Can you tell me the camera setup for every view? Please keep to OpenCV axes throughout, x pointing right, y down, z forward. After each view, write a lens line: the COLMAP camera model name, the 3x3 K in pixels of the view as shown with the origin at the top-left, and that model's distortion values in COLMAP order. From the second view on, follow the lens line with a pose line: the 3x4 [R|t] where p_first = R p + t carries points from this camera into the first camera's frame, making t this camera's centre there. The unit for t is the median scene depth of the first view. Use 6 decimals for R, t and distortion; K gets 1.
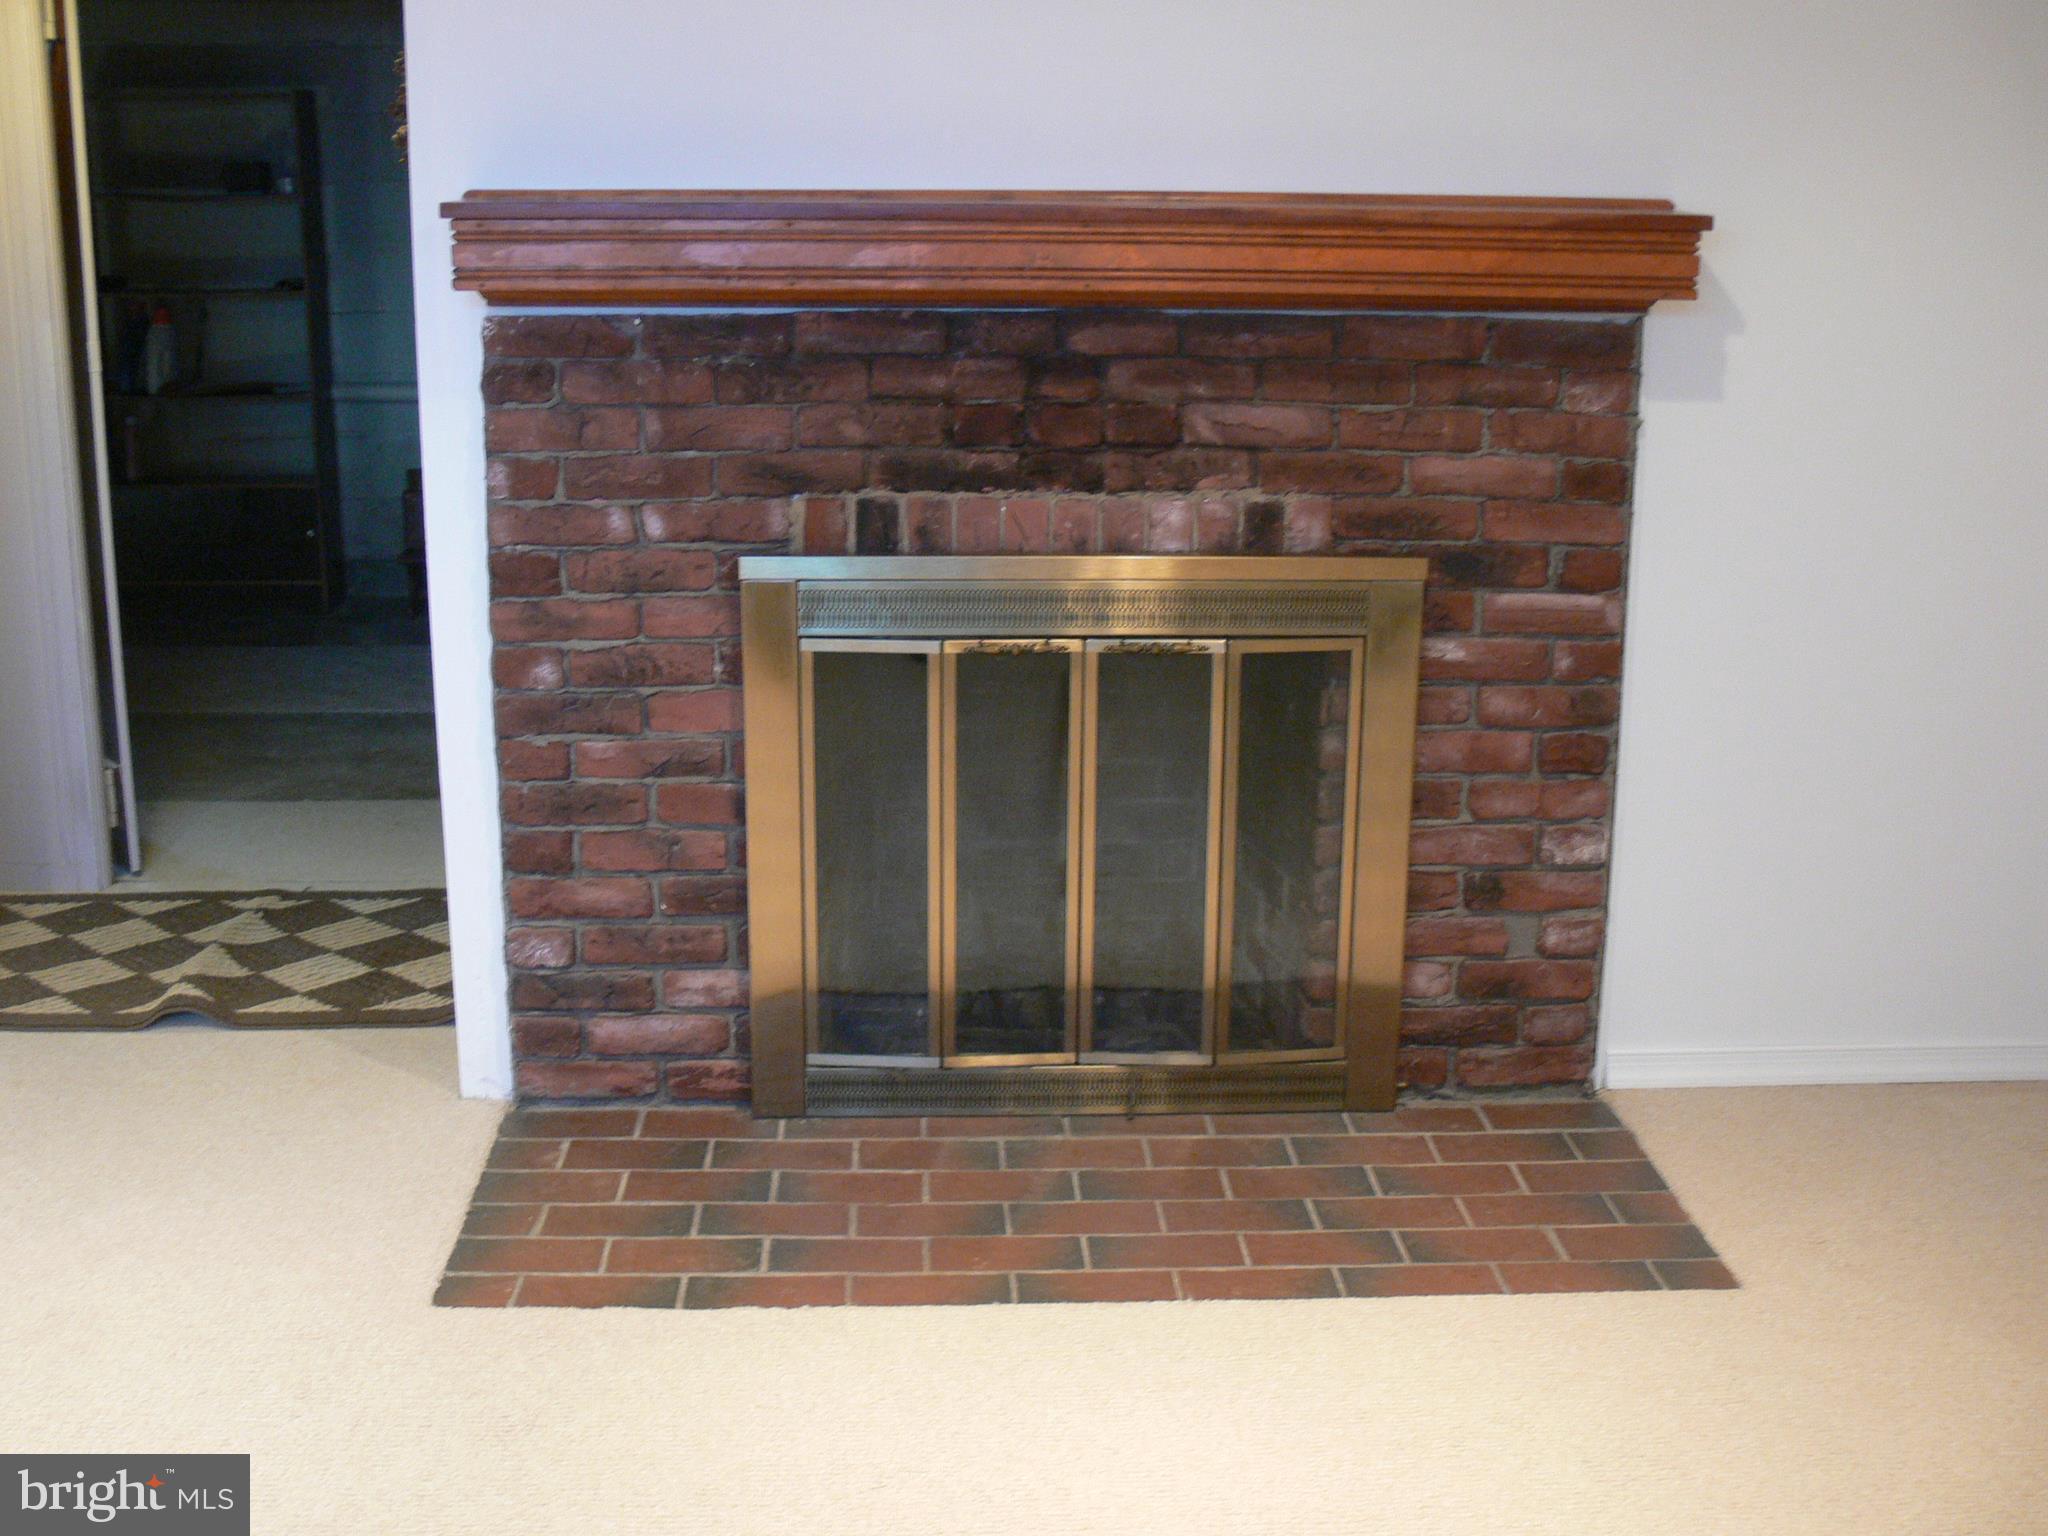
lens RADIAL K [[2403.5, 0, 1024.0], [0, 2403.5, 768.0], [0, 0, 1]] dist [-0.155663, 0.188702]
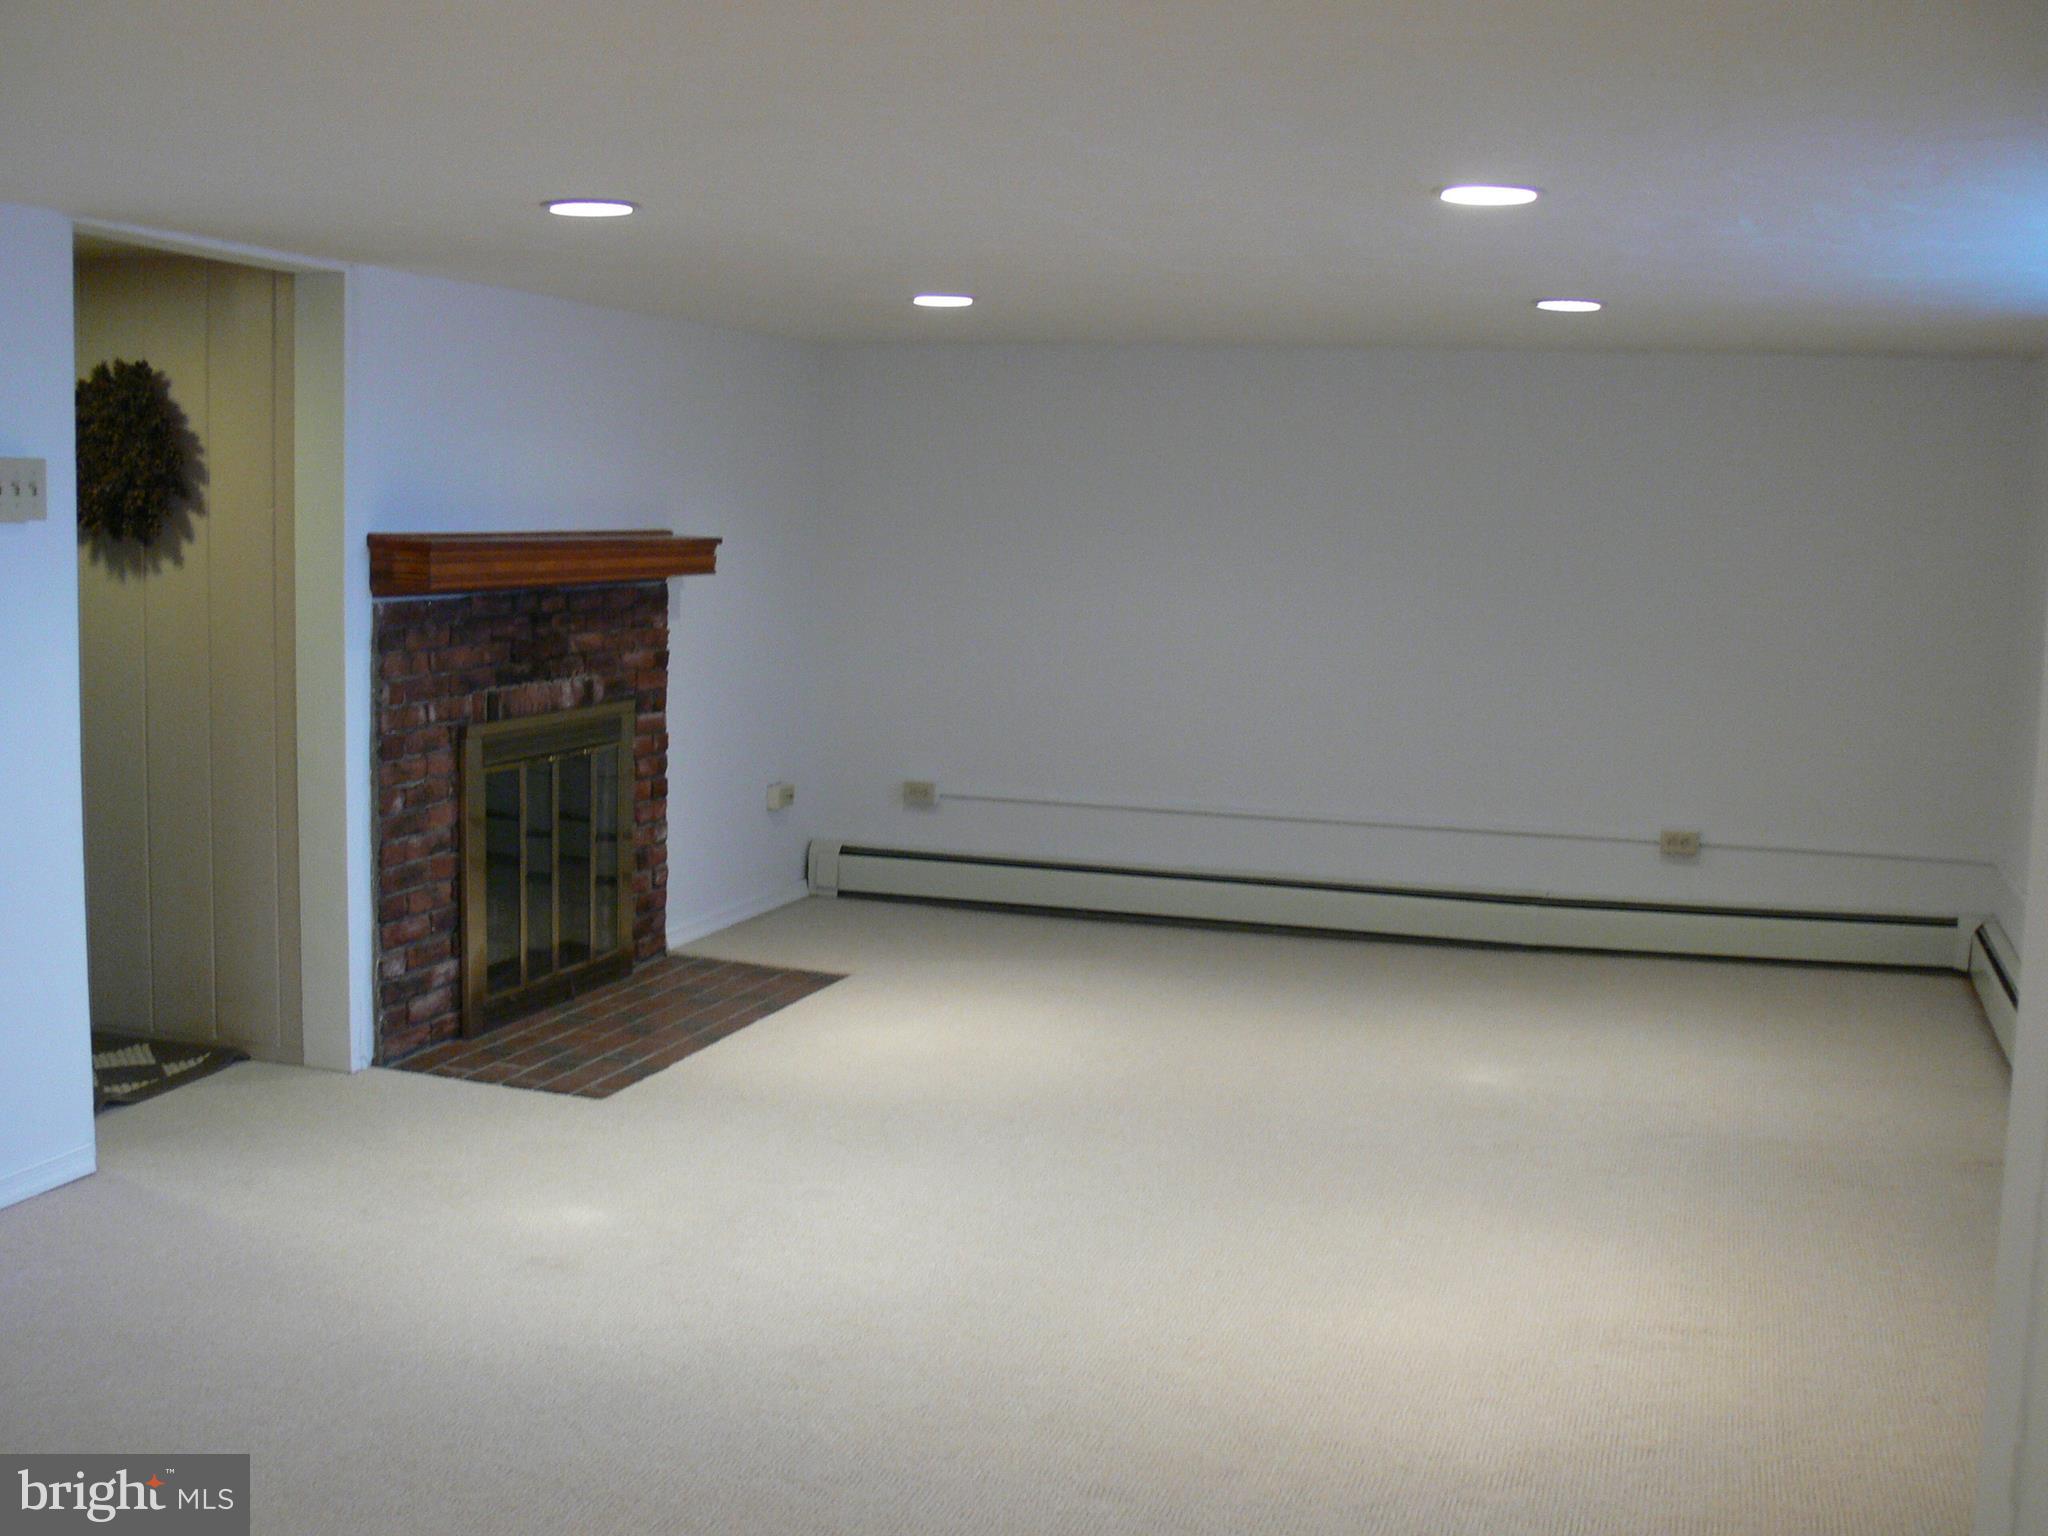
lens RADIAL K [[2403.5, 0, 1024.0], [0, 2403.5, 768.0], [0, 0, 1]] dist [-0.155663, 0.188702]
pose [[0.327213, -0.101772, 0.939454, -1.722546], [0.205574, 0.978038, 0.034350, -0.030747], [-0.922318, 0.181888, 0.340949, -0.031646]]
